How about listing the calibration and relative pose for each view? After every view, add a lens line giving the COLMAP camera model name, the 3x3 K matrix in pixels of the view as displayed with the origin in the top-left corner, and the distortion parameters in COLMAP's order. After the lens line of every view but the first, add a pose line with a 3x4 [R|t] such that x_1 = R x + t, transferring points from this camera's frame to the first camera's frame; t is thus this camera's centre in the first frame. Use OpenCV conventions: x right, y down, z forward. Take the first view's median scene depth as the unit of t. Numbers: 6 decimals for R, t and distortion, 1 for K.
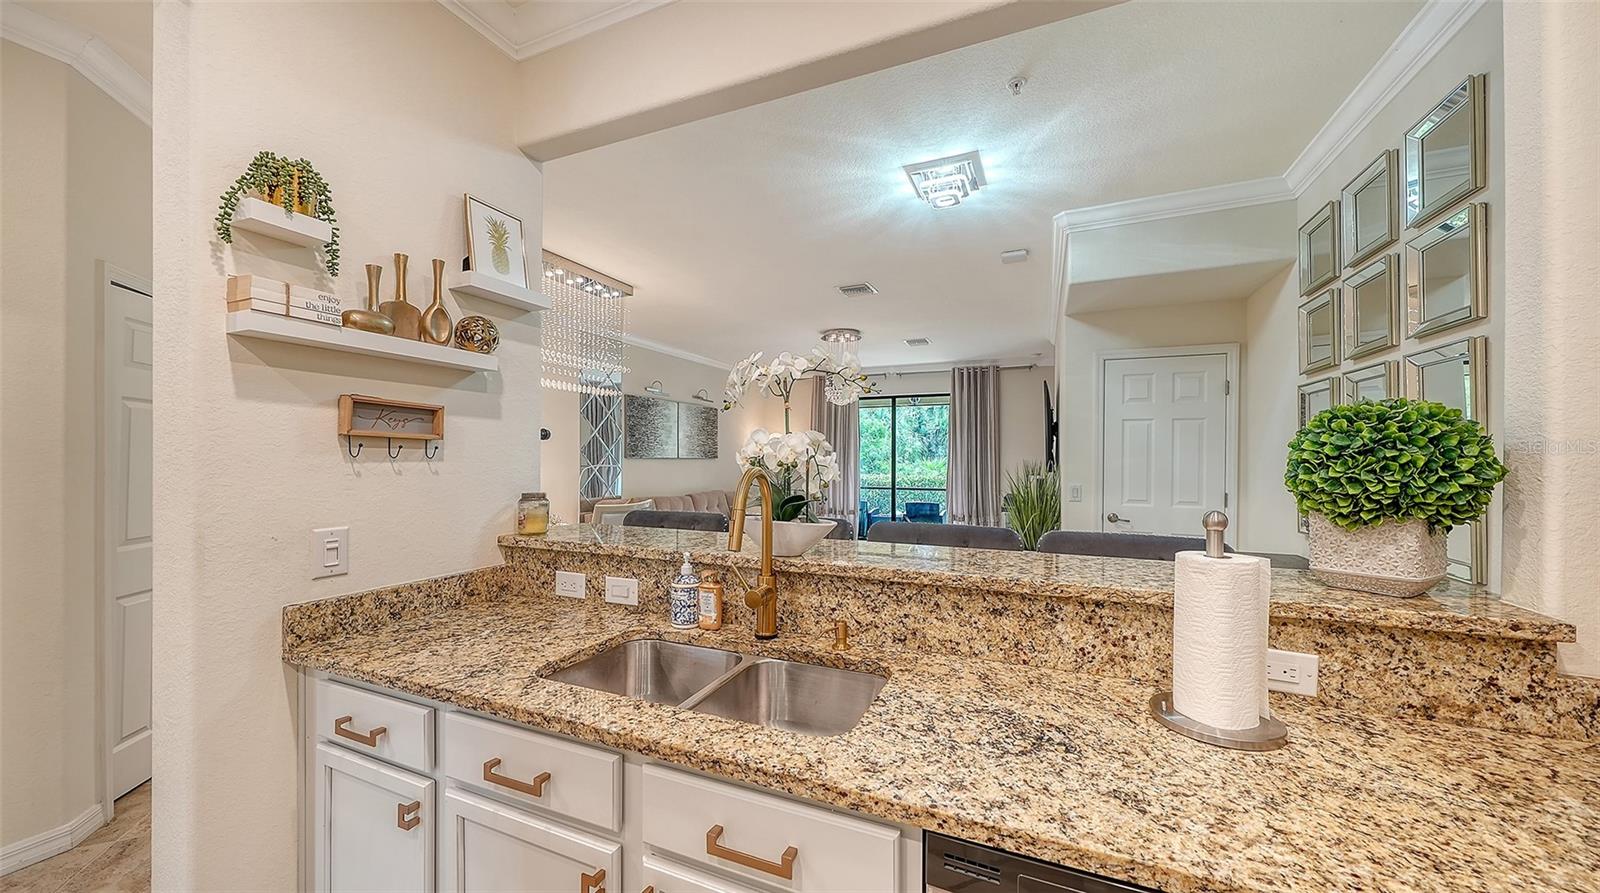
lens RADIAL K [[558.4, 0, 800.5], [0, 558.4, 474.5], [0, 0, 1]] dist [-0.006801, -0.000424]
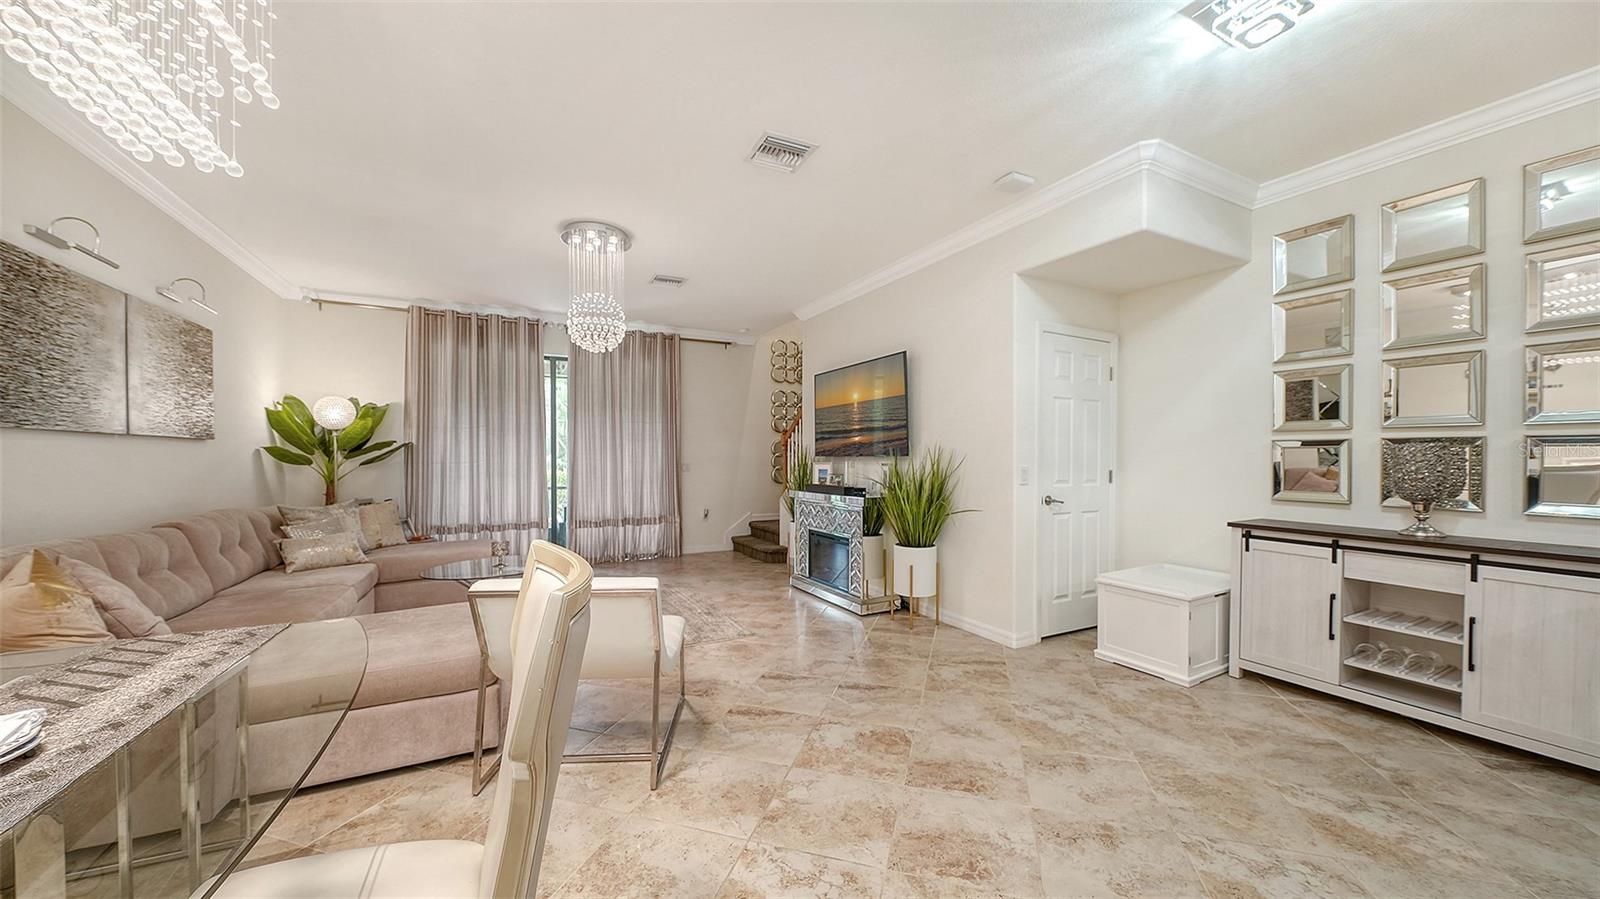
lens RADIAL K [[558.4, 0, 806.3], [0, 558.4, 458.2], [0, 0, 1]] dist [-0.006801, -0.000424]
pose [[0.625486, -0.004014, 0.780225, -0.939671], [0.022942, 0.999649, -0.013249, 0.018434], [-0.779898, 0.026187, 0.625359, 1.637698]]
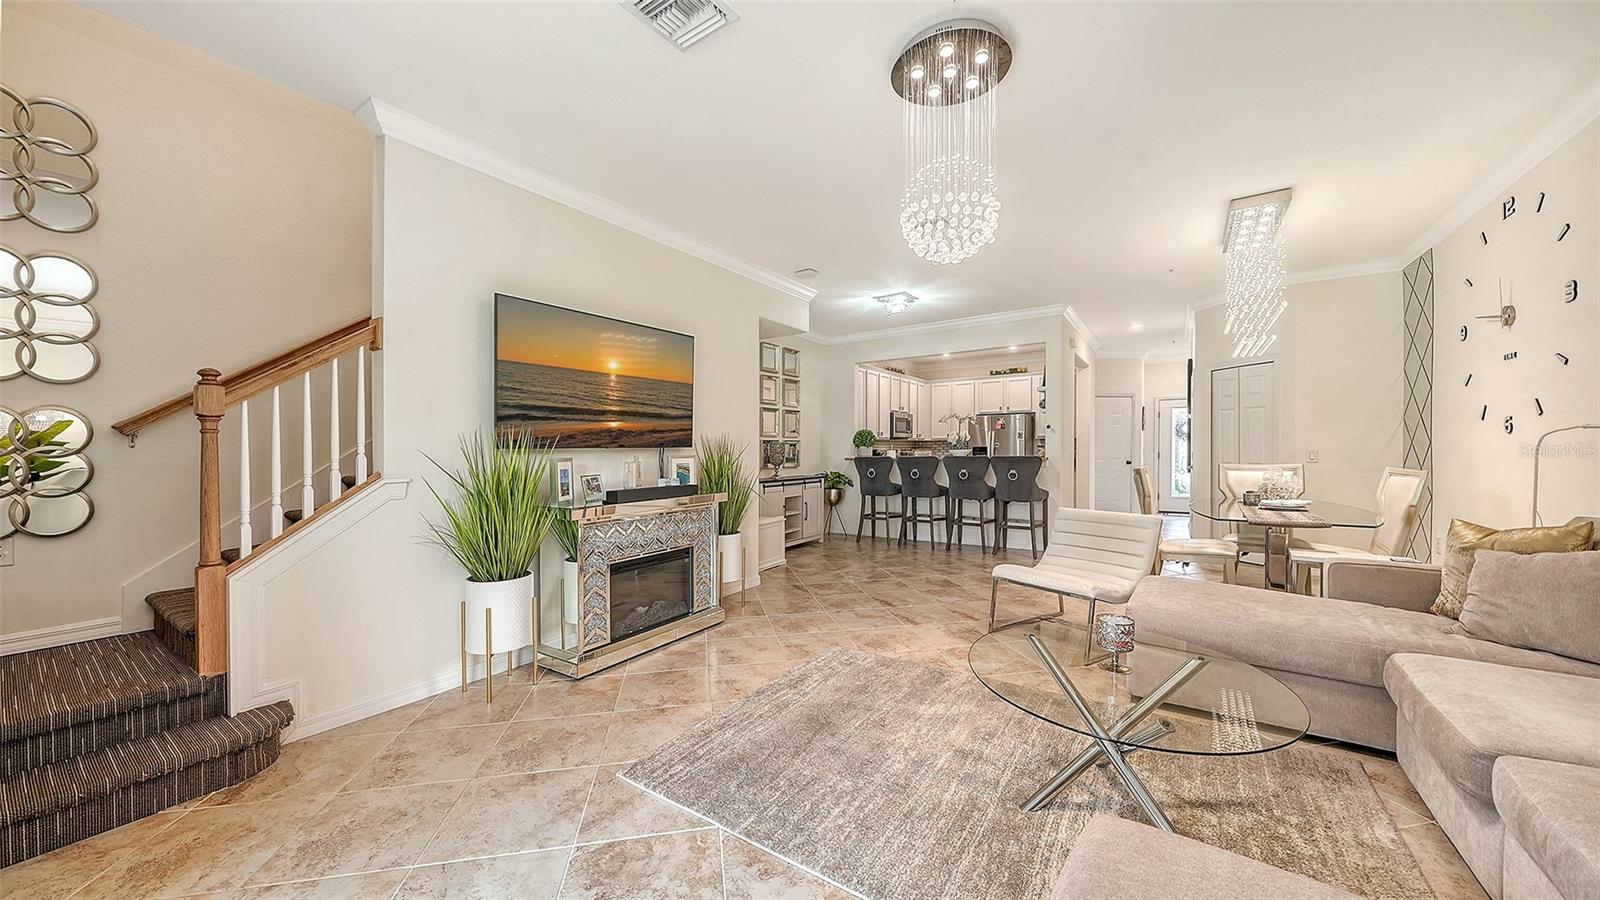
lens RADIAL K [[552.2, 0, 789.6], [0, 552.2, 447.7], [0, 0, 1]] dist [0.000535, 0.000014]
pose [[-0.977222, 0.007164, 0.212100, 0.348501], [0.013371, 0.999523, 0.027845, -0.071946], [-0.211799, 0.030047, -0.976851, 5.003428]]
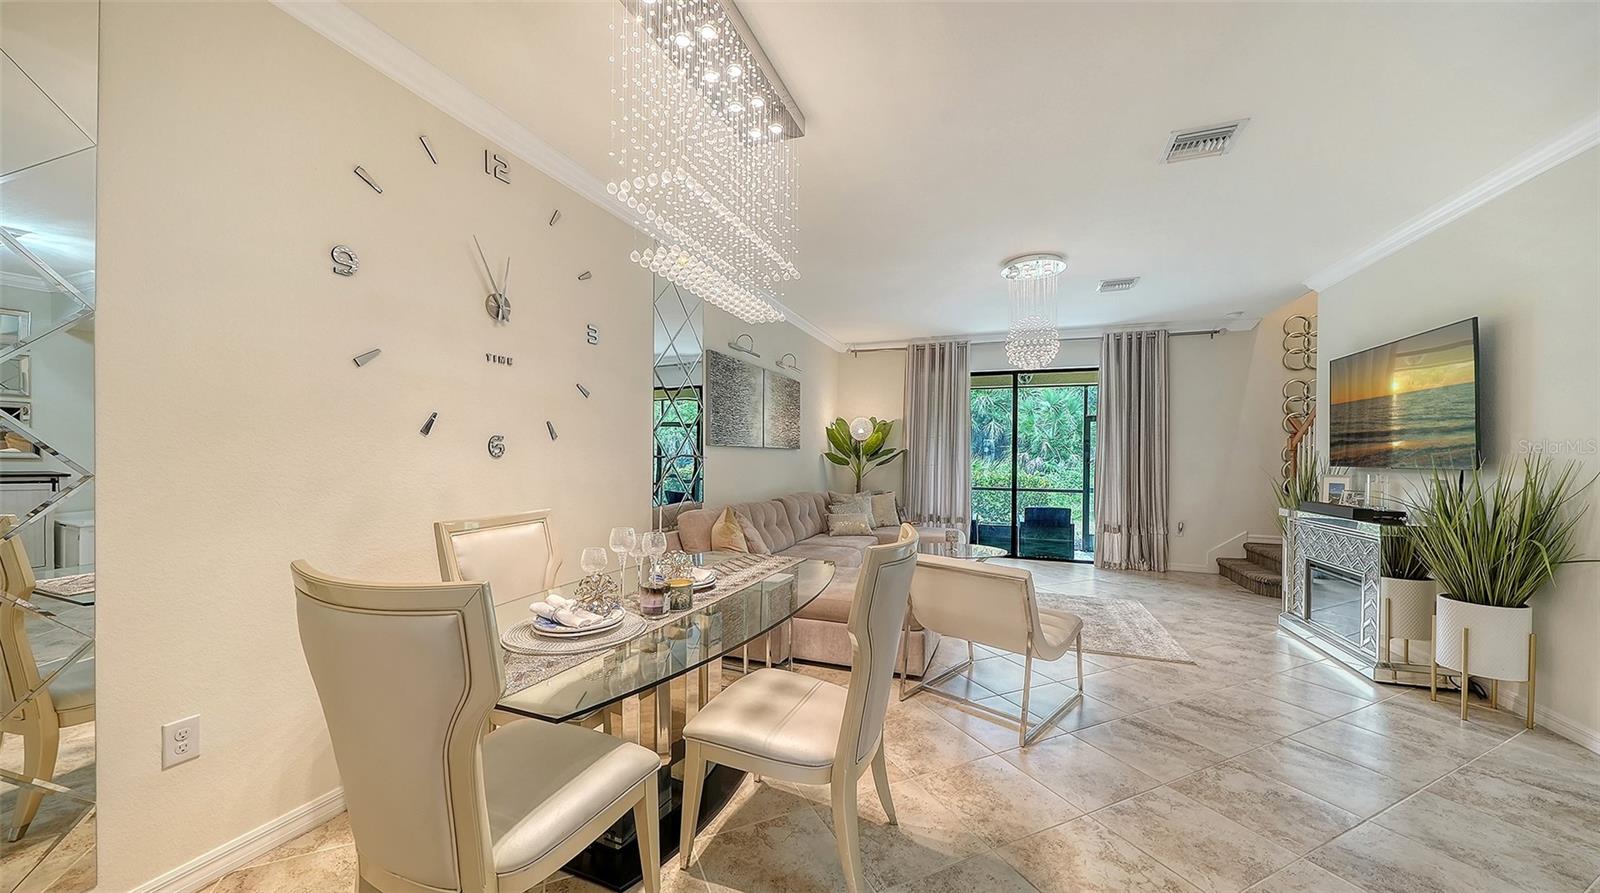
lens RADIAL K [[558.4, 0, 798.0], [0, 558.4, 467.4], [0, 0, 1]] dist [-0.006801, -0.000424]
pose [[0.999081, 0.006653, 0.042337, -0.860514], [-0.006430, 0.999965, -0.005402, 0.000160], [-0.042371, 0.005125, 0.999089, 1.264648]]
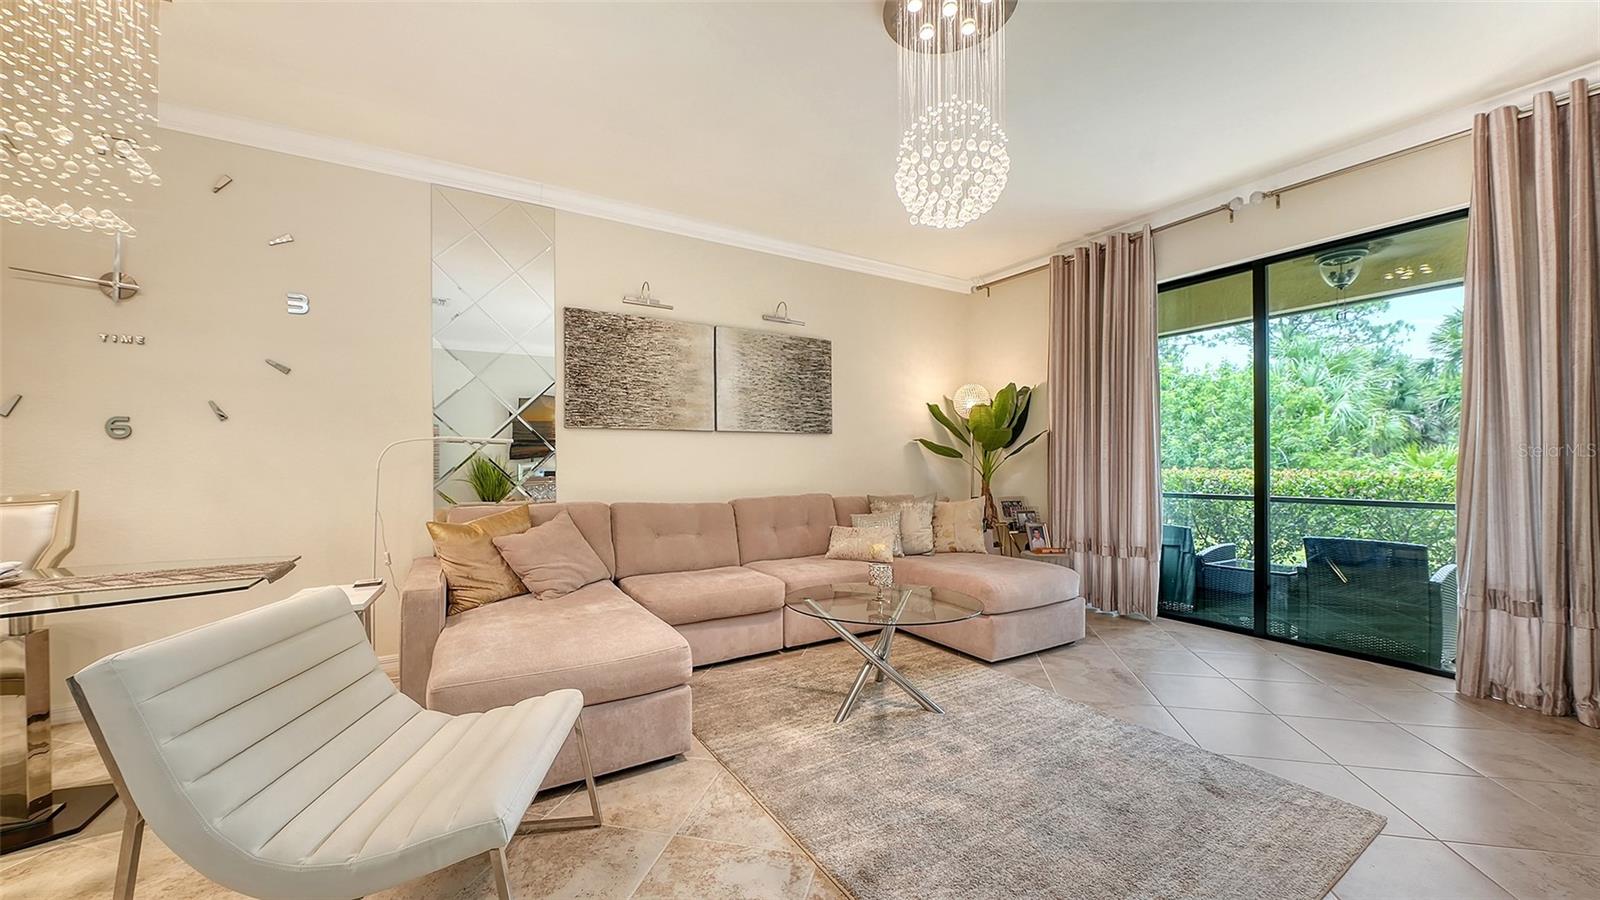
lens RADIAL K [[593.5, 0, 778.3], [0, 593.5, 460.7], [0, 0, 1]] dist [-0.010237, -0.001315]
pose [[0.818284, -0.010290, -0.574722, 0.647147], [-0.006263, 0.999621, -0.026815, 0.056785], [0.574780, 0.025542, 0.817909, 2.480524]]
